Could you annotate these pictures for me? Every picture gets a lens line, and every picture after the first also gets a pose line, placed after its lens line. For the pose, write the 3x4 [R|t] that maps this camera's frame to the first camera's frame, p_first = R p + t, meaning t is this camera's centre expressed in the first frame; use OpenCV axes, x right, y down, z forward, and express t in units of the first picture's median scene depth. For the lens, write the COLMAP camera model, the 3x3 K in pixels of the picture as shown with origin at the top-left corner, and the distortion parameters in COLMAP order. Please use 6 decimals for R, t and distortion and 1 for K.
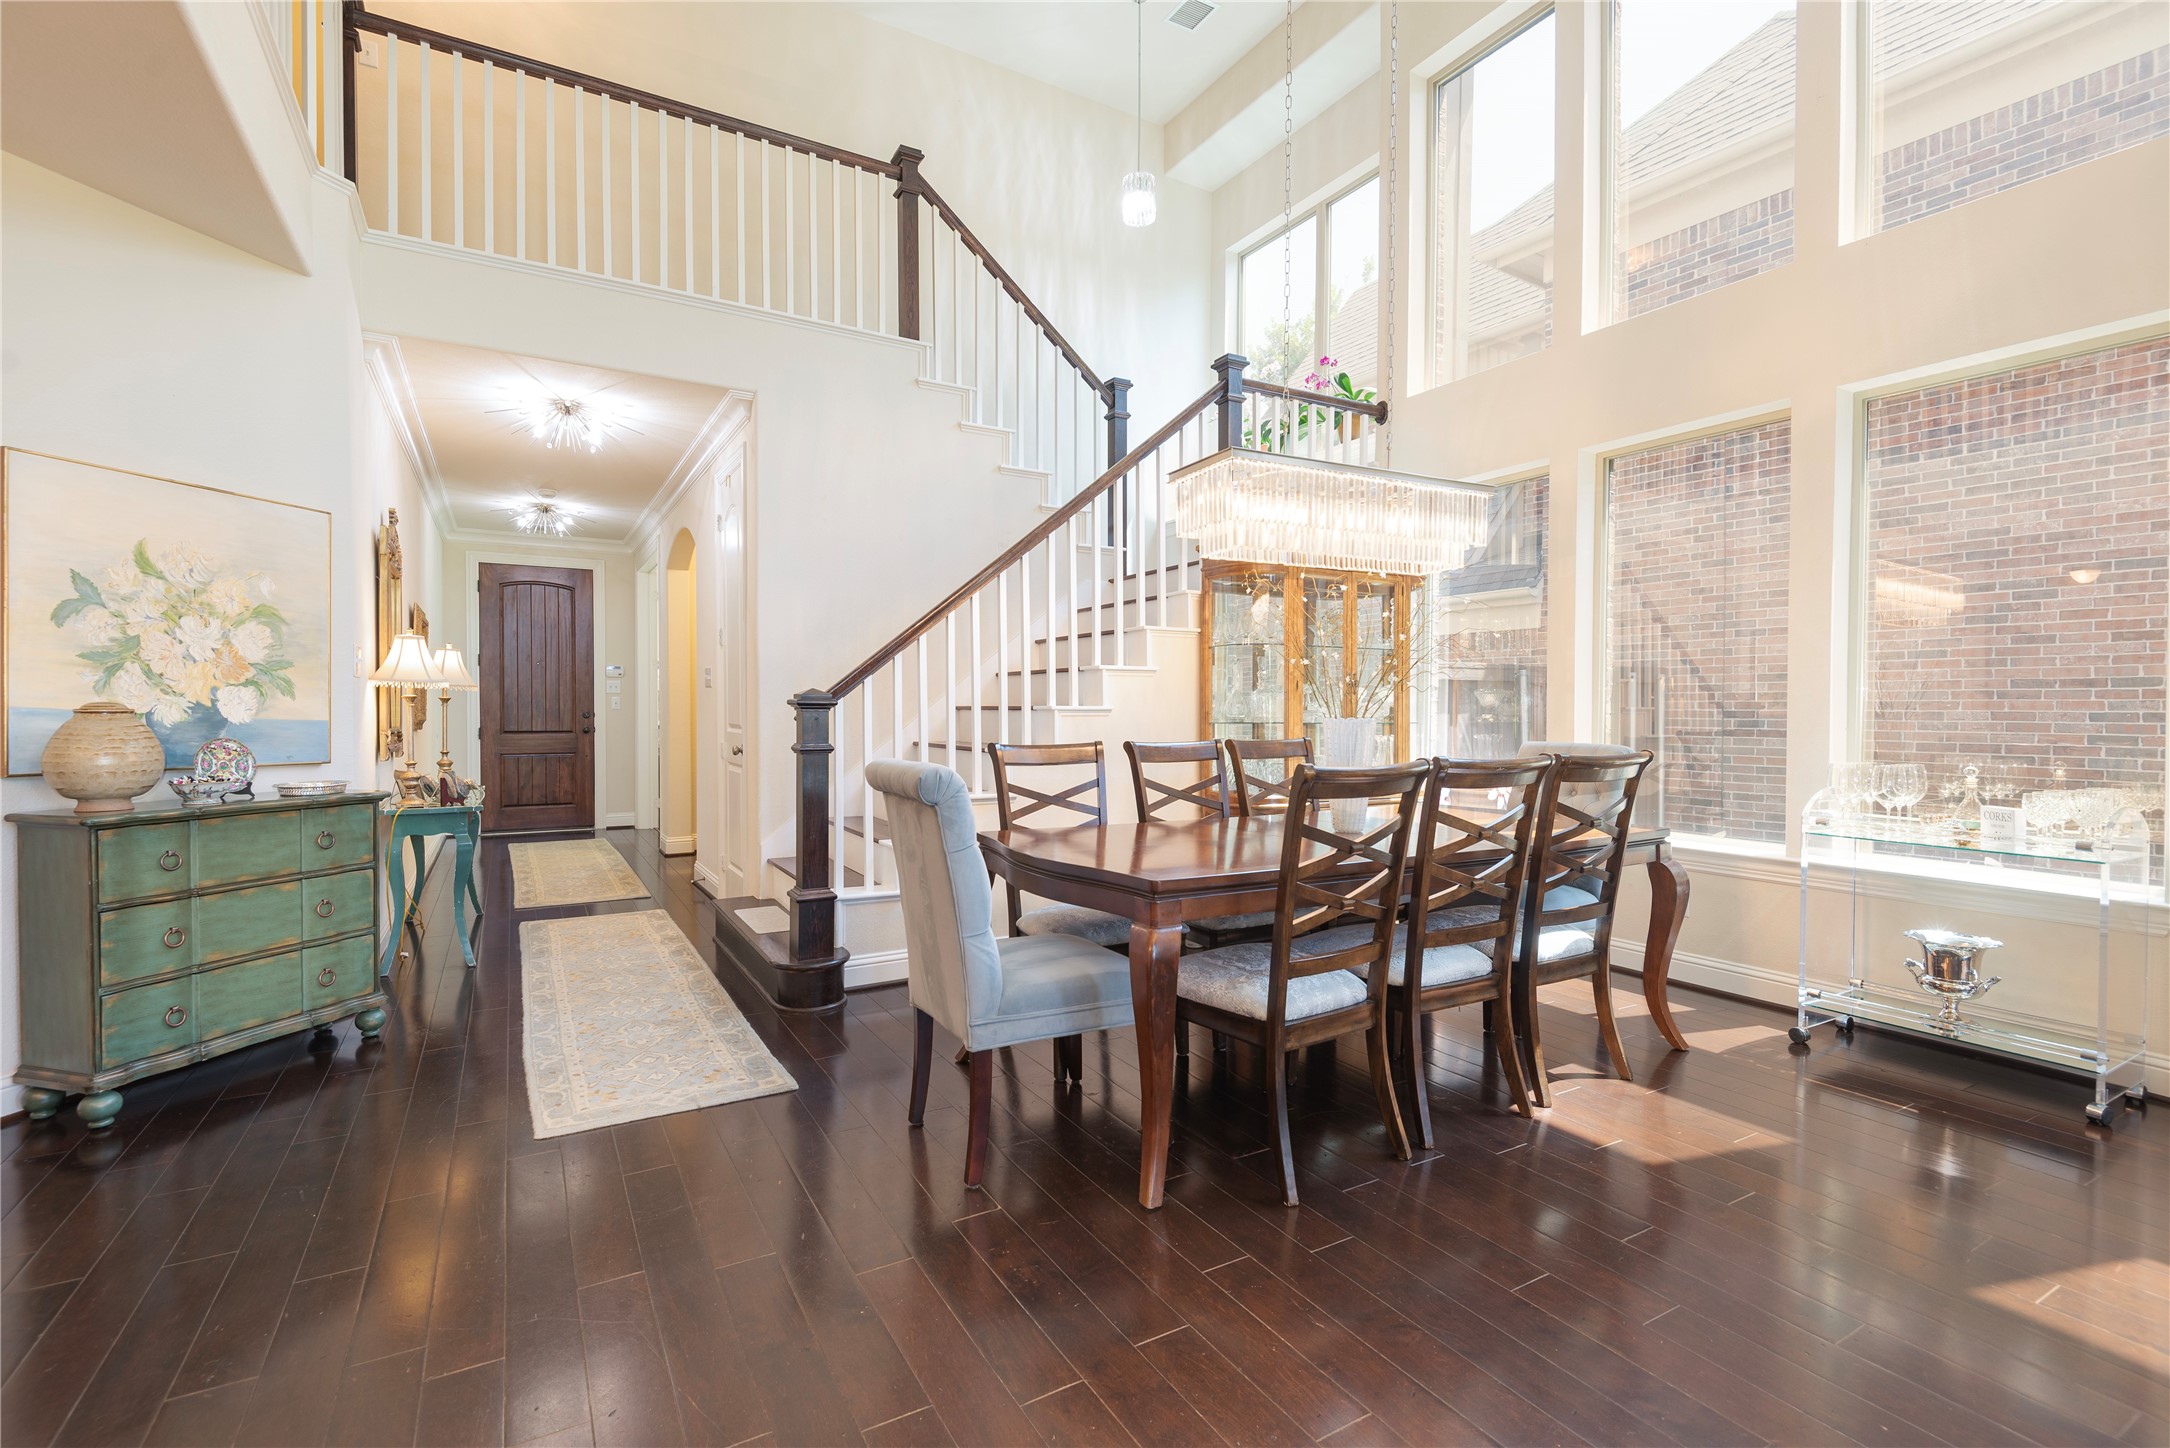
lens RADIAL K [[984.1, 0, 1092.6], [0, 984.1, 723.8], [0, 0, 1]] dist [0.025176, -0.013206]
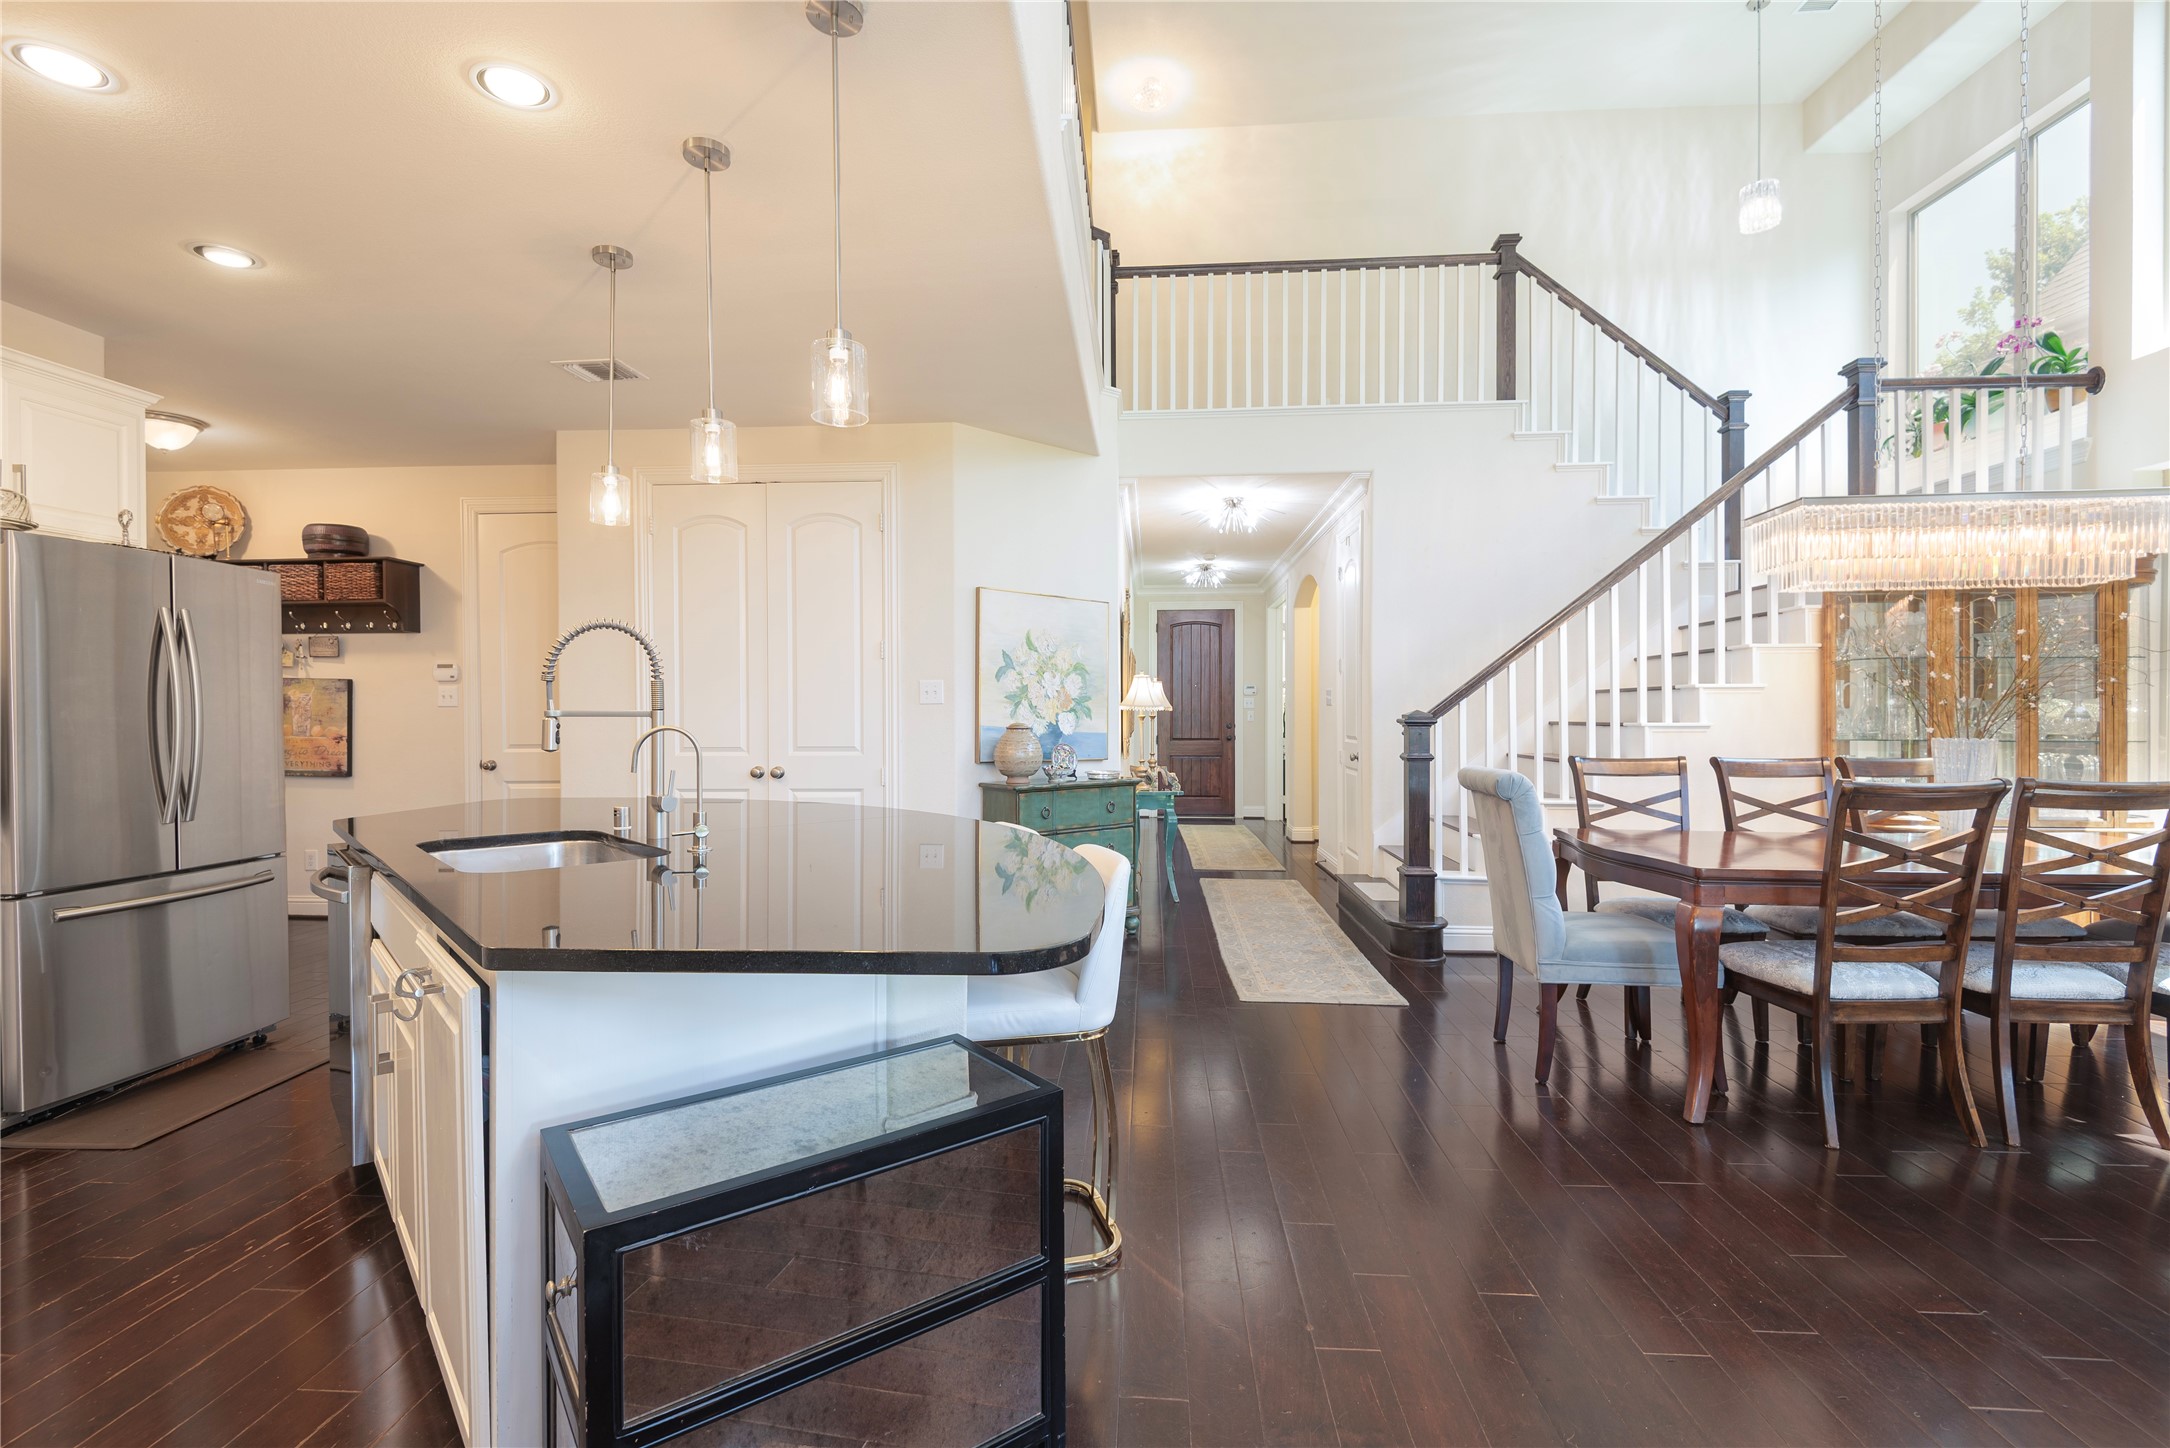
lens RADIAL K [[984.1, 0, 1073.5], [0, 984.1, 725.0], [0, 0, 1]] dist [0.025176, -0.013206]
pose [[0.821537, 0.002239, -0.570151, 0.060076], [-0.005836, 0.999973, -0.004482, -0.006270], [0.570126, 0.007010, 0.821528, -0.231930]]
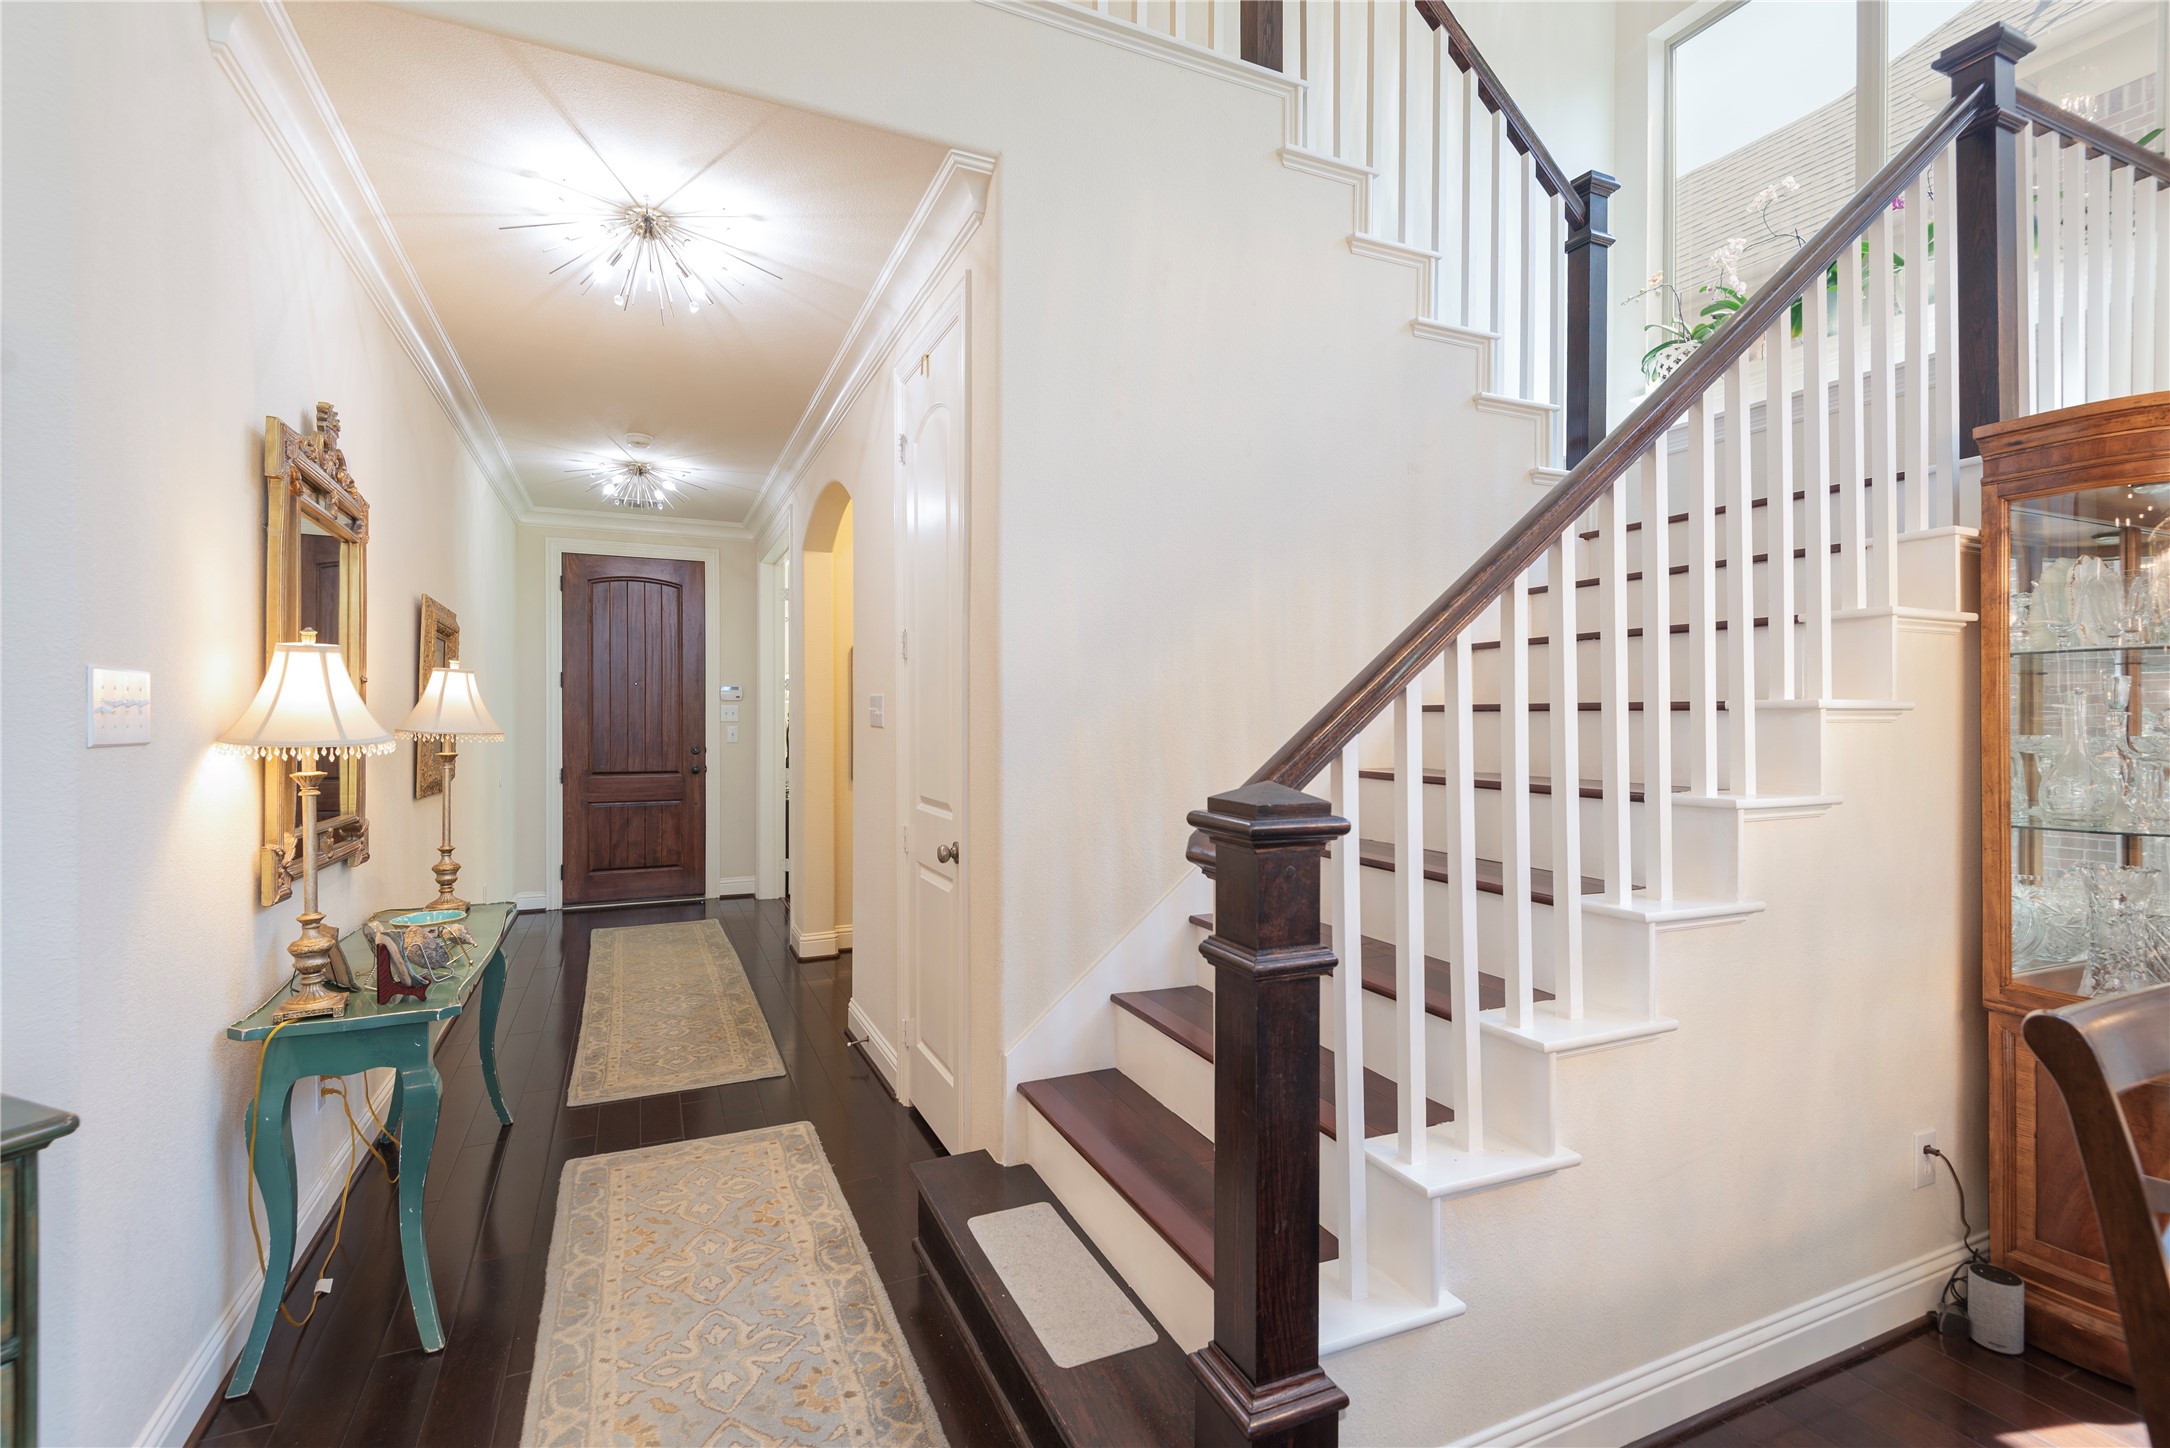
lens RADIAL K [[984.1, 0, 1092.9], [0, 984.1, 722.2], [0, 0, 1]] dist [0.025176, -0.013206]
pose [[0.995029, -0.001286, -0.099581, -0.235293], [0.000170, 0.999937, -0.011211, -0.040241], [0.099589, 0.011138, 0.994966, 0.489818]]
